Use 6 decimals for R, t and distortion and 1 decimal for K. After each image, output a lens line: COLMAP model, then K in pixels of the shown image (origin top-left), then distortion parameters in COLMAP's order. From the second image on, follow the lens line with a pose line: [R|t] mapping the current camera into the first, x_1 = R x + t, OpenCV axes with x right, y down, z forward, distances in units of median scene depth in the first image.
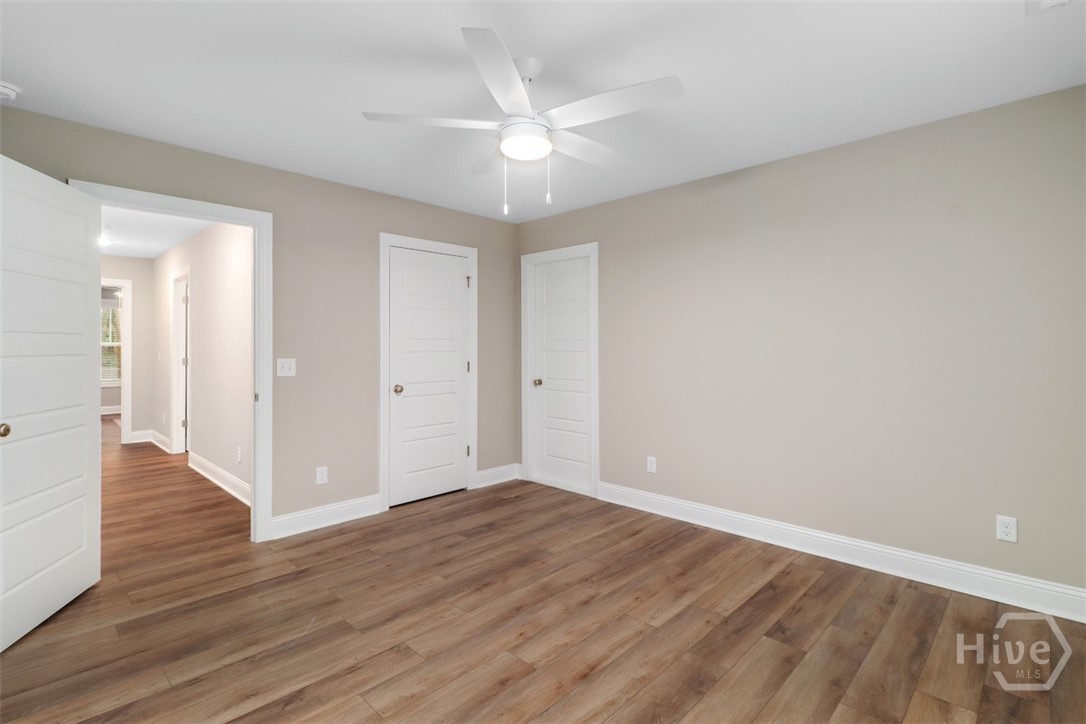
lens RADIAL K [[509.5, 0, 540.4], [0, 509.5, 349.8], [0, 0, 1]] dist [0.002800, -0.000091]
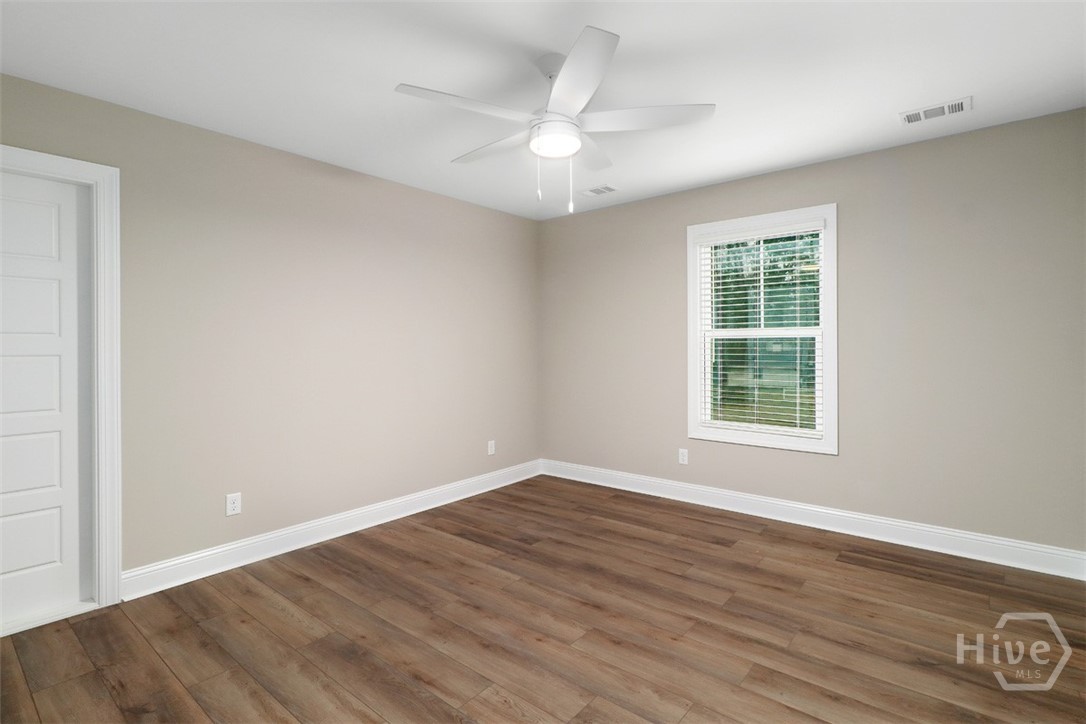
lens RADIAL K [[509.5, 0, 540.4], [0, 509.5, 349.8], [0, 0, 1]] dist [0.002800, -0.000091]
pose [[-0.058702, -0.004142, 0.998267, -0.889520], [0.011285, 0.999925, 0.004812, -0.008048], [-0.998212, 0.011548, -0.058651, 0.912837]]
